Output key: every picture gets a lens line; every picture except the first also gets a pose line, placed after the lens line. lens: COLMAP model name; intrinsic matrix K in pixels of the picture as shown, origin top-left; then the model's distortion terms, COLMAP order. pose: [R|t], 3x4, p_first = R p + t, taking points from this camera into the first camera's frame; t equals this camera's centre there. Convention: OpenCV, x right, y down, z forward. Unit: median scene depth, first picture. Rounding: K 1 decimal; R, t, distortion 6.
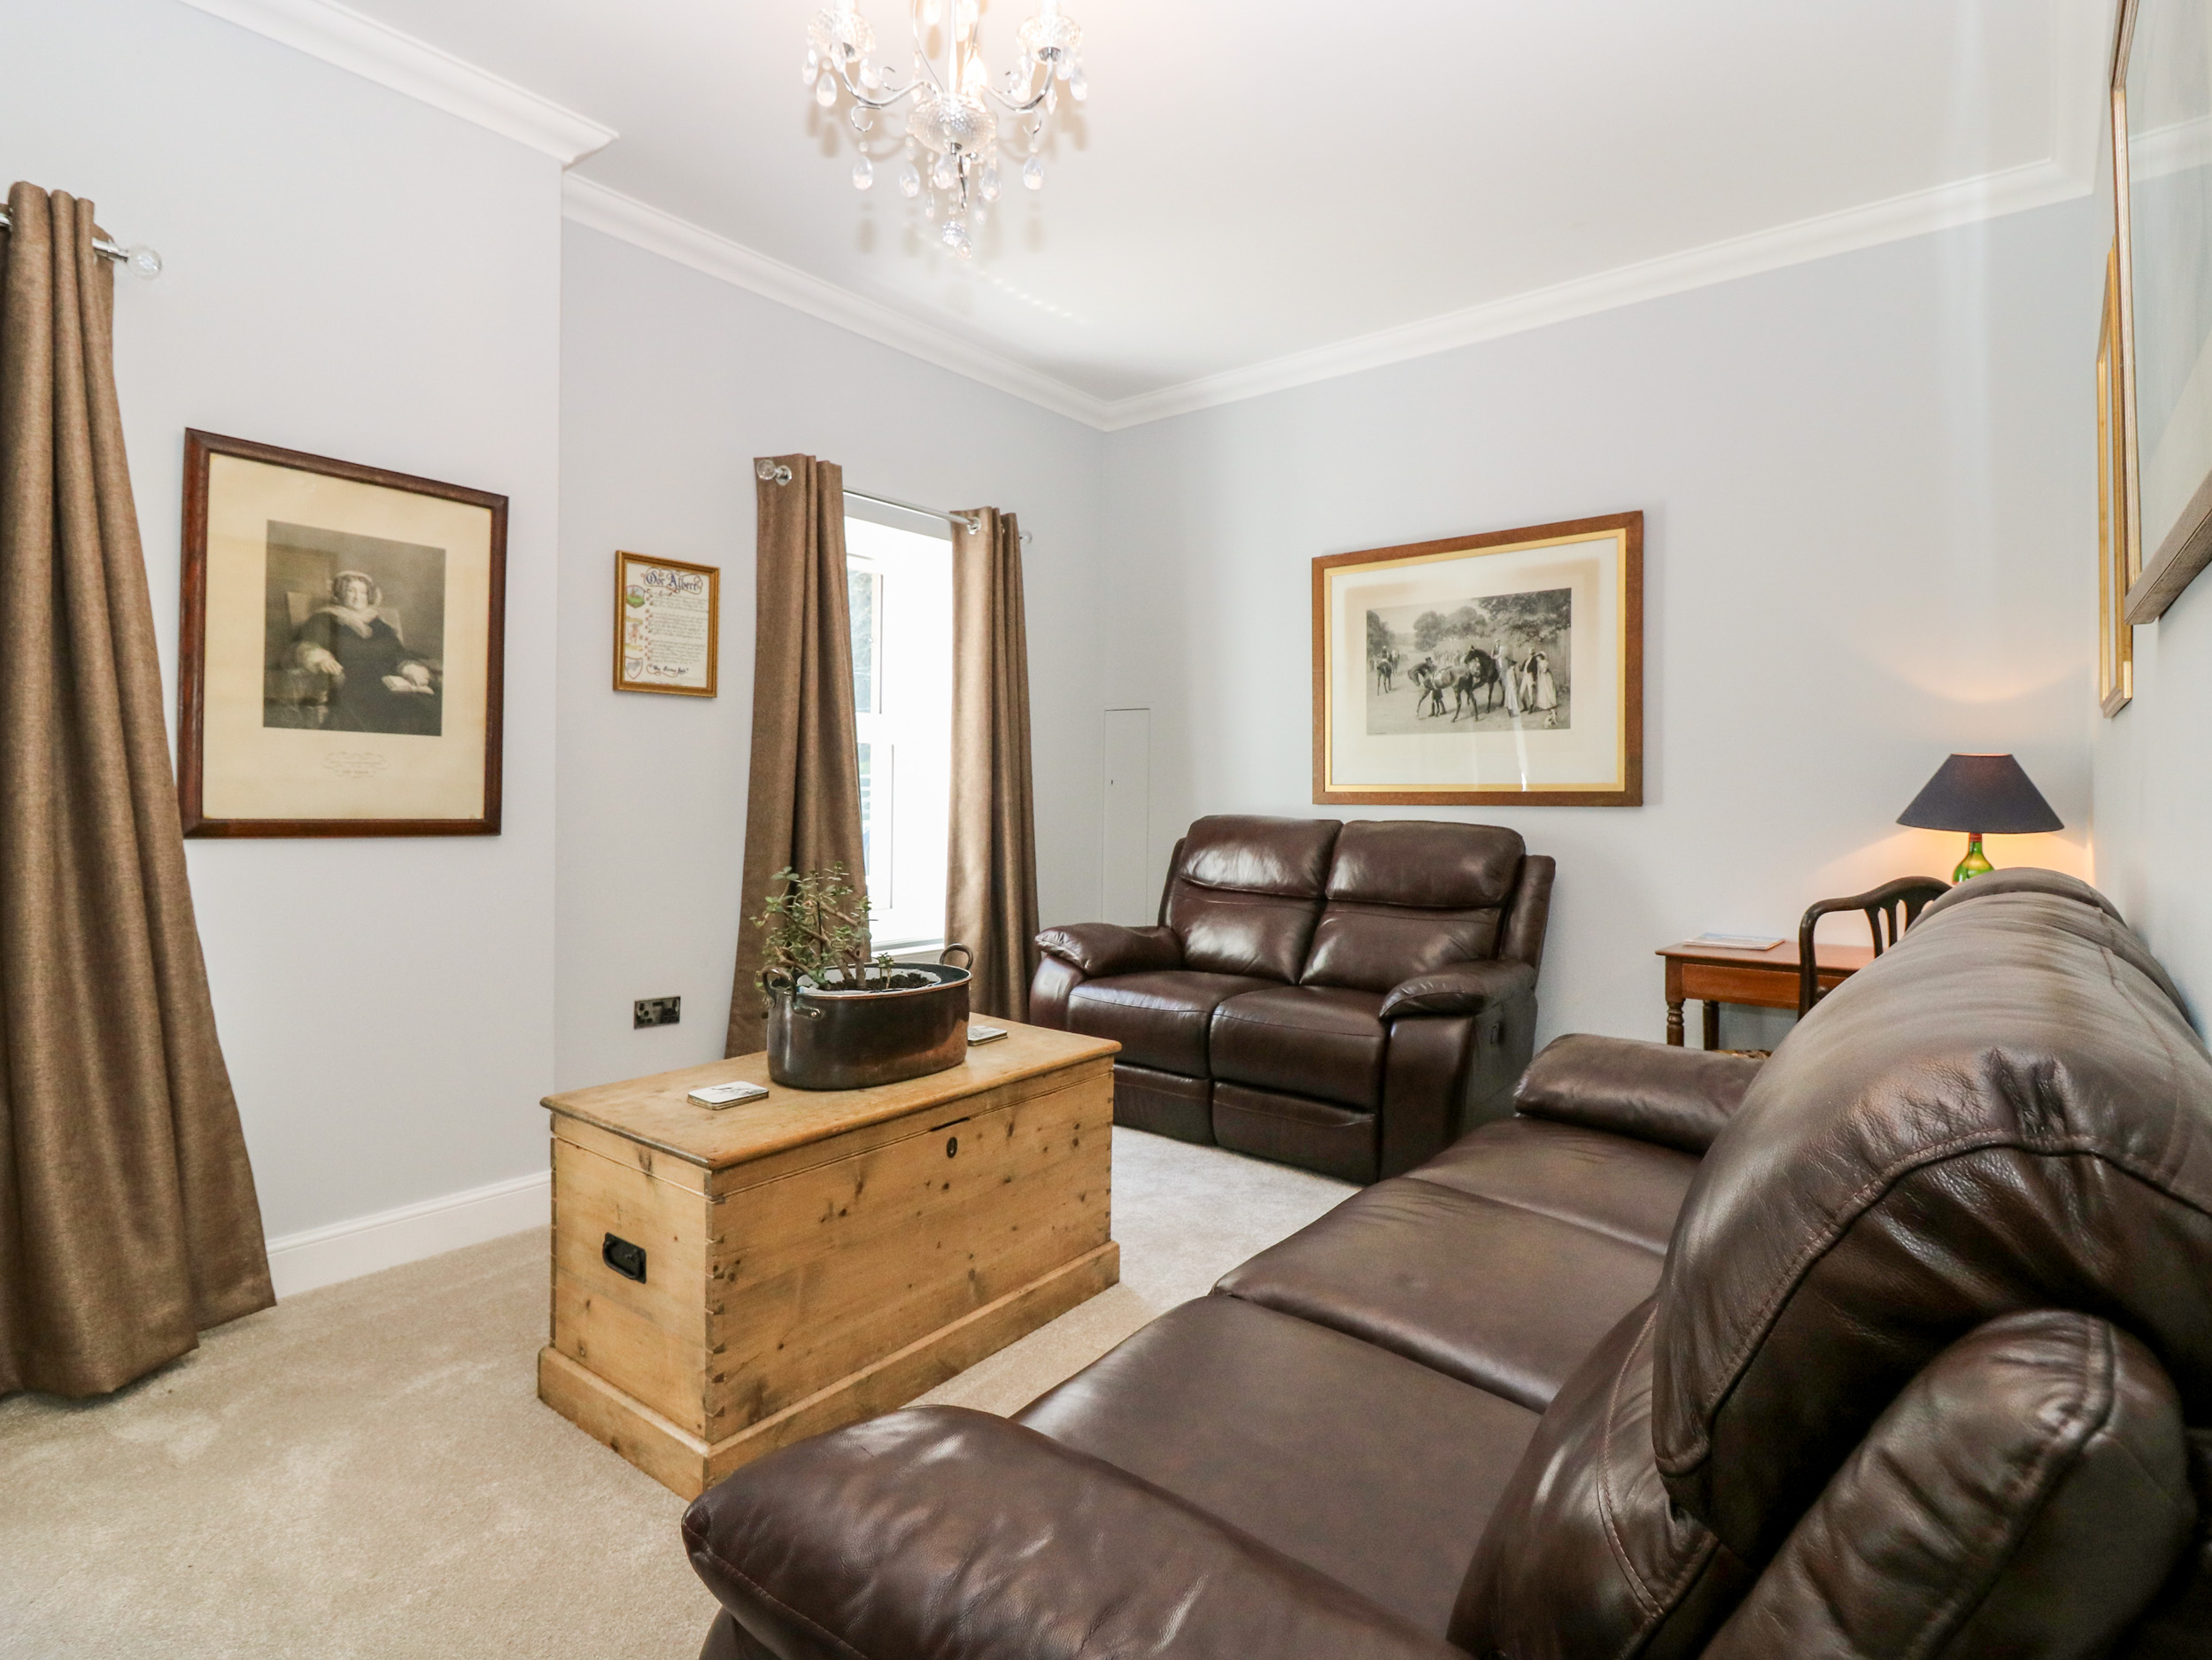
lens RADIAL K [[1175.9, 0, 1102.0], [0, 1175.9, 824.0], [0, 0, 1]] dist [-0.014014, -0.003792]
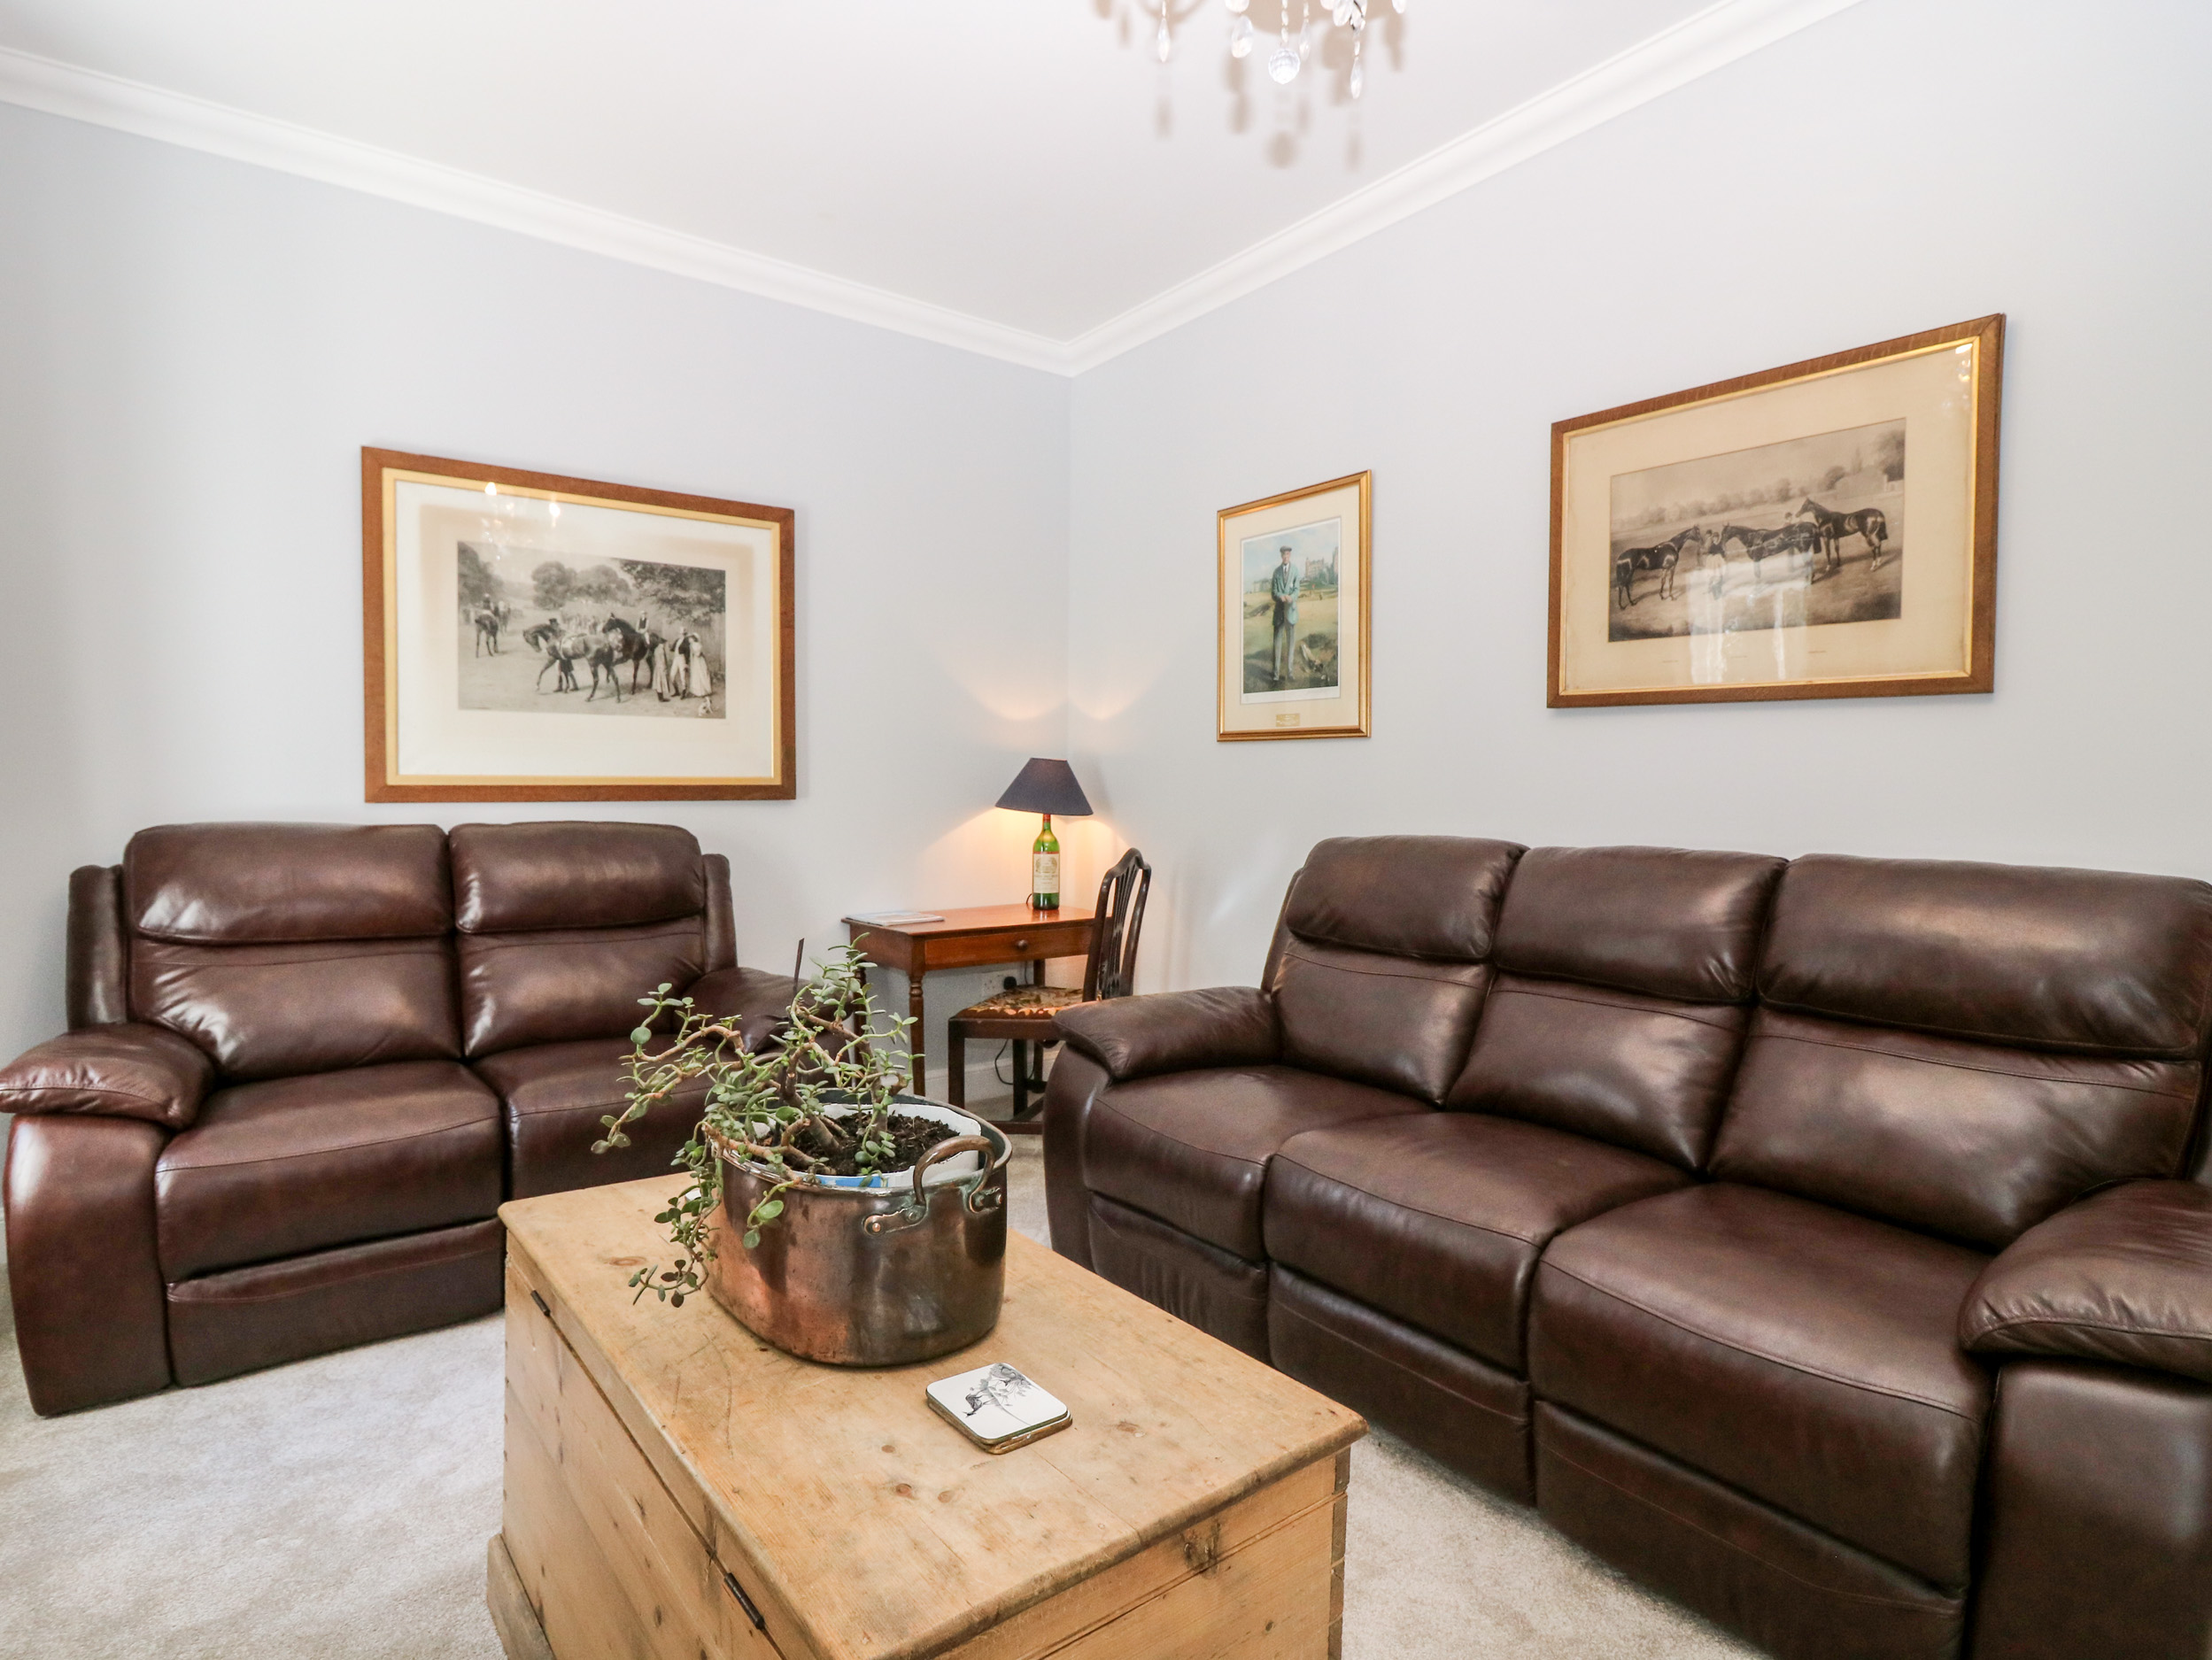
lens RADIAL K [[1175.9, 0, 1102.8], [0, 1175.9, 818.4], [0, 0, 1]] dist [-0.014014, -0.003792]
pose [[0.206363, -0.030522, 0.977999, -0.452687], [0.022469, 0.999398, 0.026448, -0.018098], [-0.978217, 0.016517, 0.206925, 0.484443]]
